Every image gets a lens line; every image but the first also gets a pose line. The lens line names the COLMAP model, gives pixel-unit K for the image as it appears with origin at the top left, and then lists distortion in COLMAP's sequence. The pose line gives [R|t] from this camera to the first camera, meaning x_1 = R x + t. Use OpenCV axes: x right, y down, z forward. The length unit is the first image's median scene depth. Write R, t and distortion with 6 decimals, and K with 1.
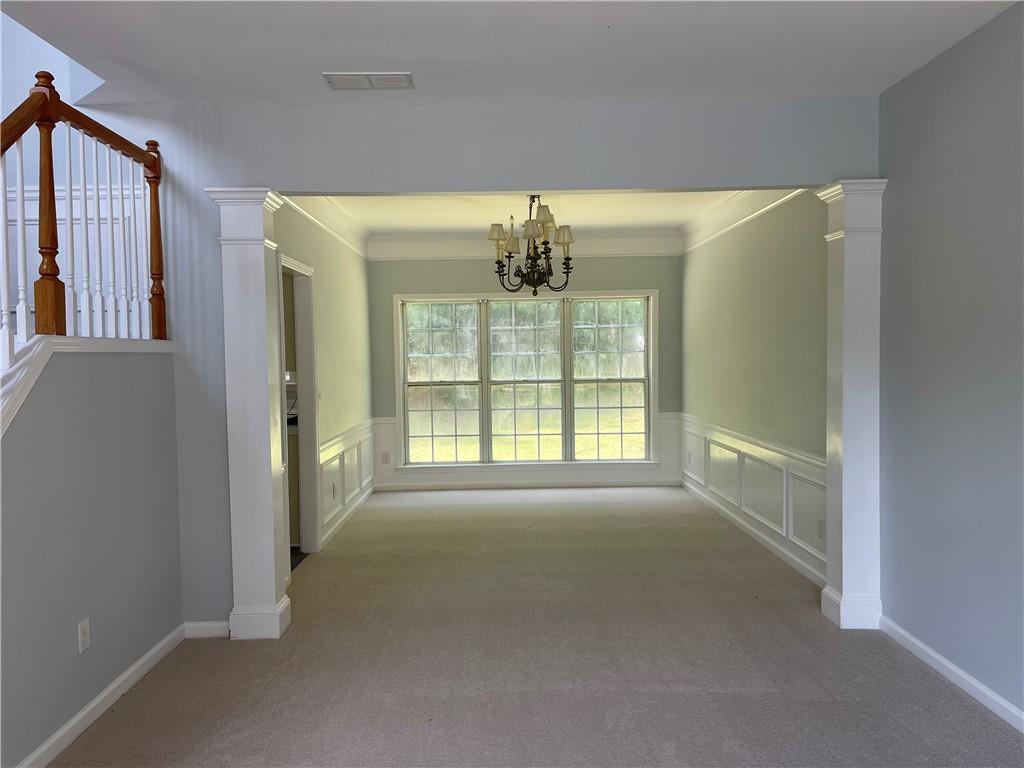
lens RADIAL K [[766.3, 0, 511.0], [0, 766.3, 389.5], [0, 0, 1]] dist [0.080548, -0.105609]
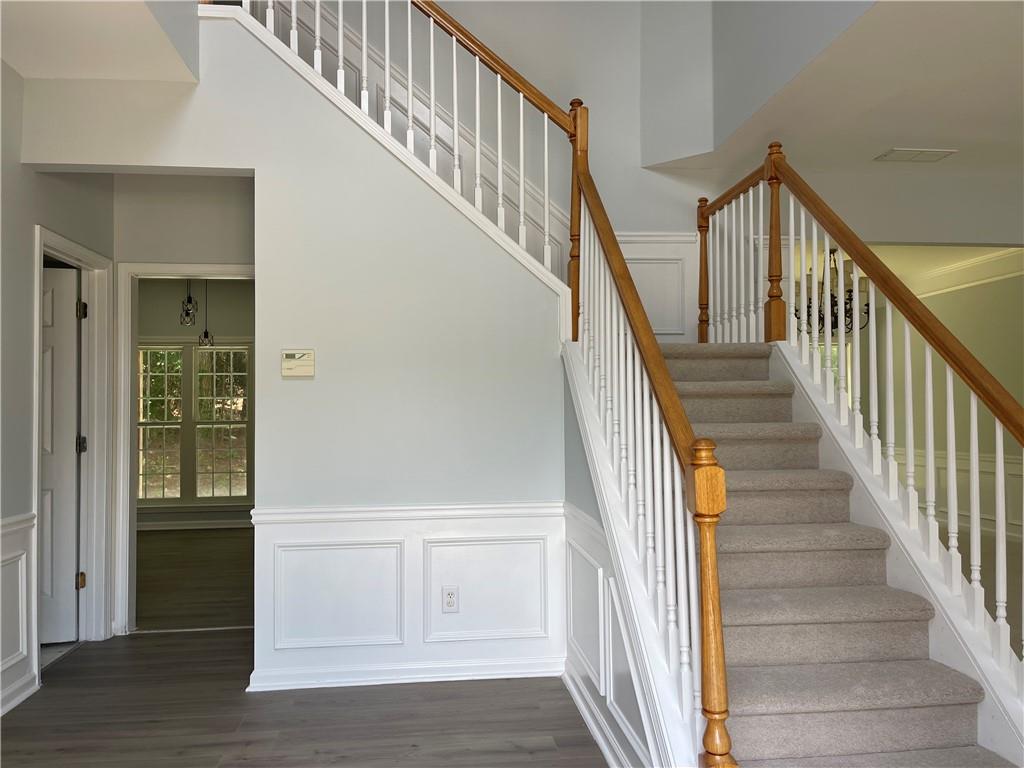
lens RADIAL K [[766.3, 0, 511.0], [0, 766.3, 389.5], [0, 0, 1]] dist [0.080548, -0.105609]
pose [[0.995844, 0.009536, 0.090577, -0.869587], [-0.002212, 0.996742, -0.080627, 0.082312], [-0.091051, 0.080092, 0.992620, -0.164011]]
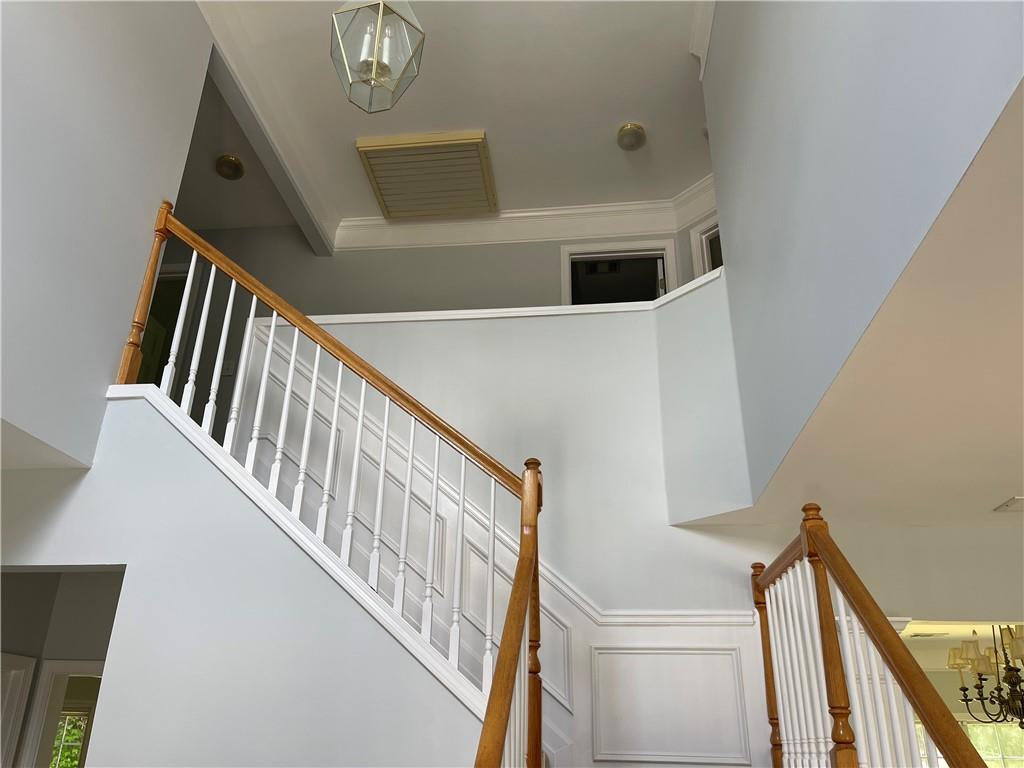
lens RADIAL K [[766.3, 0, 511.0], [0, 766.3, 389.5], [0, 0, 1]] dist [0.080548, -0.105609]
pose [[0.991811, -0.020763, -0.126017, -0.631103], [-0.039732, 0.887576, -0.458945, -0.066904], [0.121379, 0.460193, 0.879482, 0.053487]]
